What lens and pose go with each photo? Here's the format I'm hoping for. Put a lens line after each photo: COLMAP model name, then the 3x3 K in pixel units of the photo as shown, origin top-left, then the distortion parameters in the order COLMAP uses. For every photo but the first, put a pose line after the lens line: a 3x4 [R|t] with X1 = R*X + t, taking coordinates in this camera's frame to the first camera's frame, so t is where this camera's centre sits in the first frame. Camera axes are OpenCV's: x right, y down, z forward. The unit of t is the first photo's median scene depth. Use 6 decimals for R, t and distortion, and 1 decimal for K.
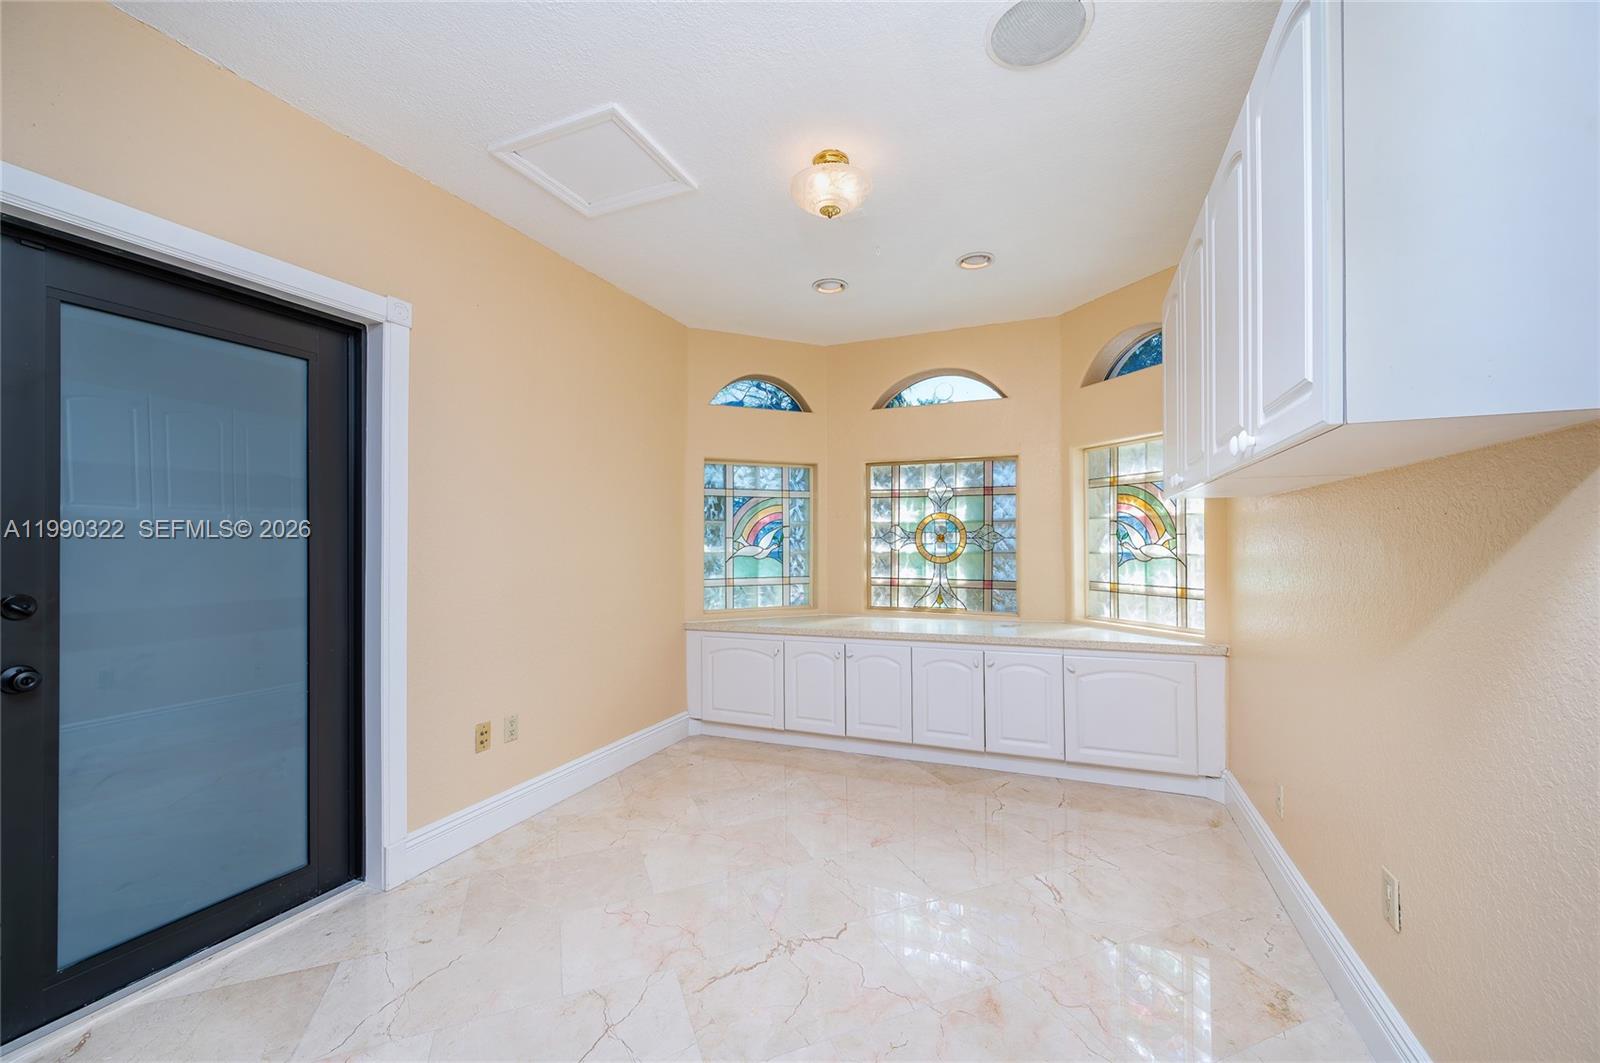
lens RADIAL K [[649.1, 0, 797.4], [0, 649.1, 536.9], [0, 0, 1]] dist [-0.016587, -0.000055]
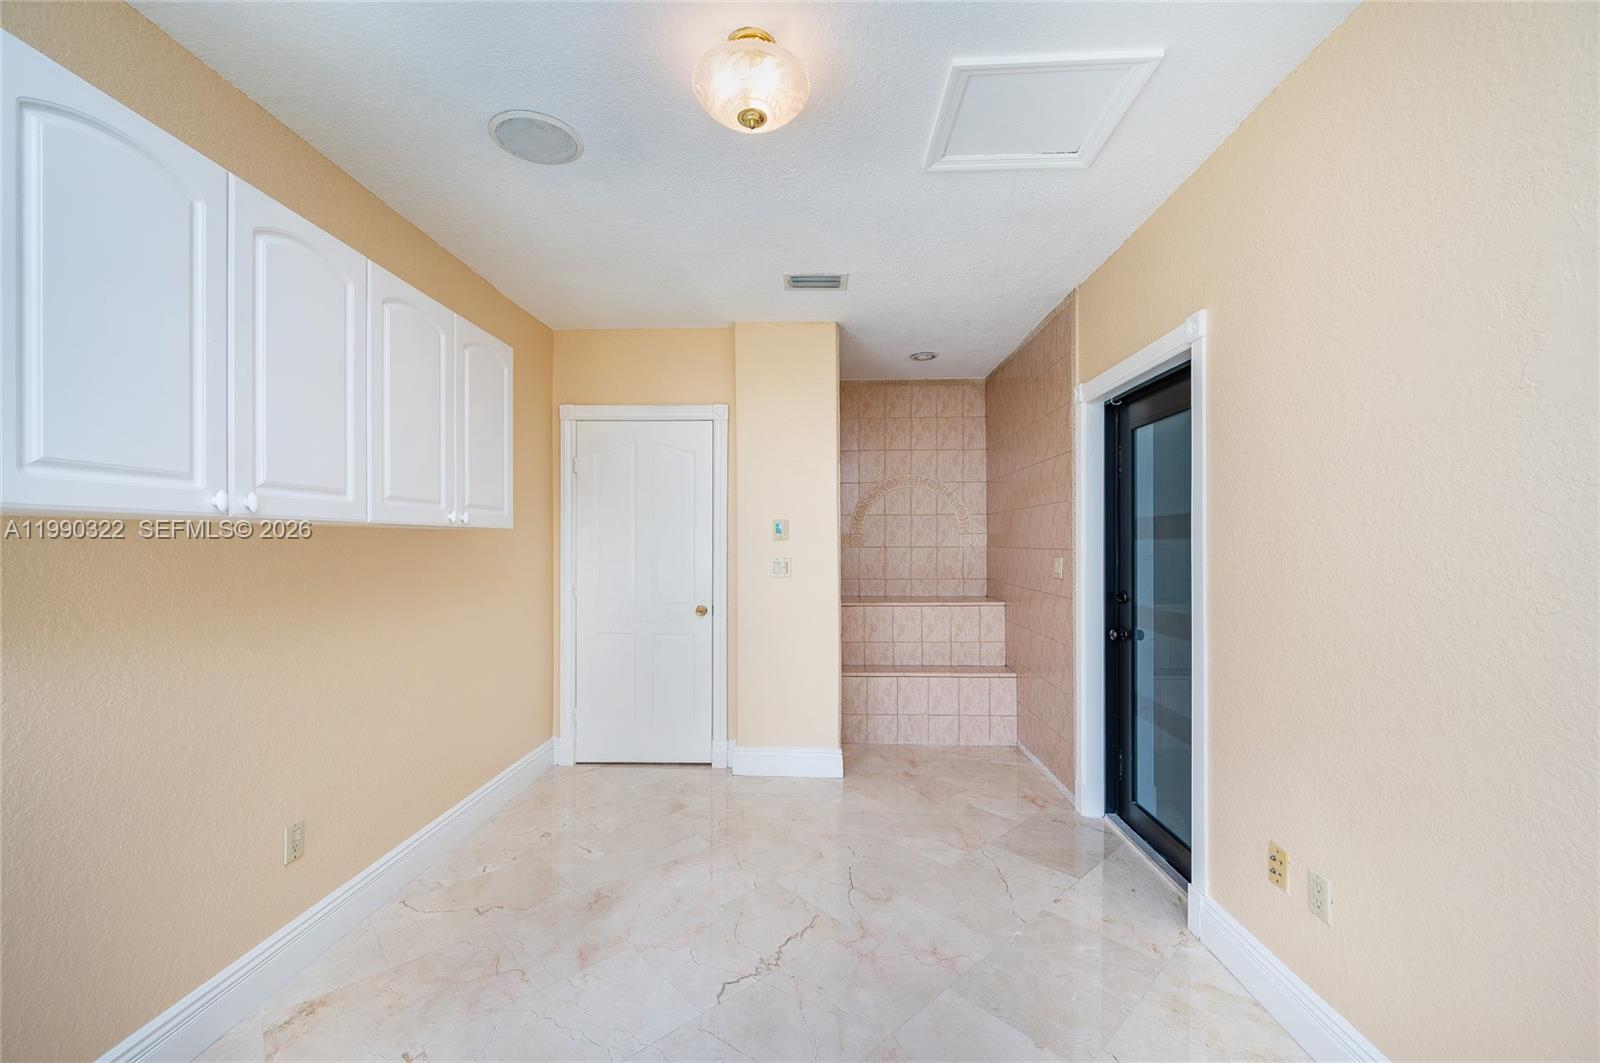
lens RADIAL K [[649.1, 0, 797.0], [0, 649.1, 539.5], [0, 0, 1]] dist [-0.016587, -0.000055]
pose [[-0.938664, 0.002582, -0.344823, 0.314380], [0.007379, 0.999893, -0.012600, -0.039510], [0.344754, -0.014372, -0.938583, 2.114521]]
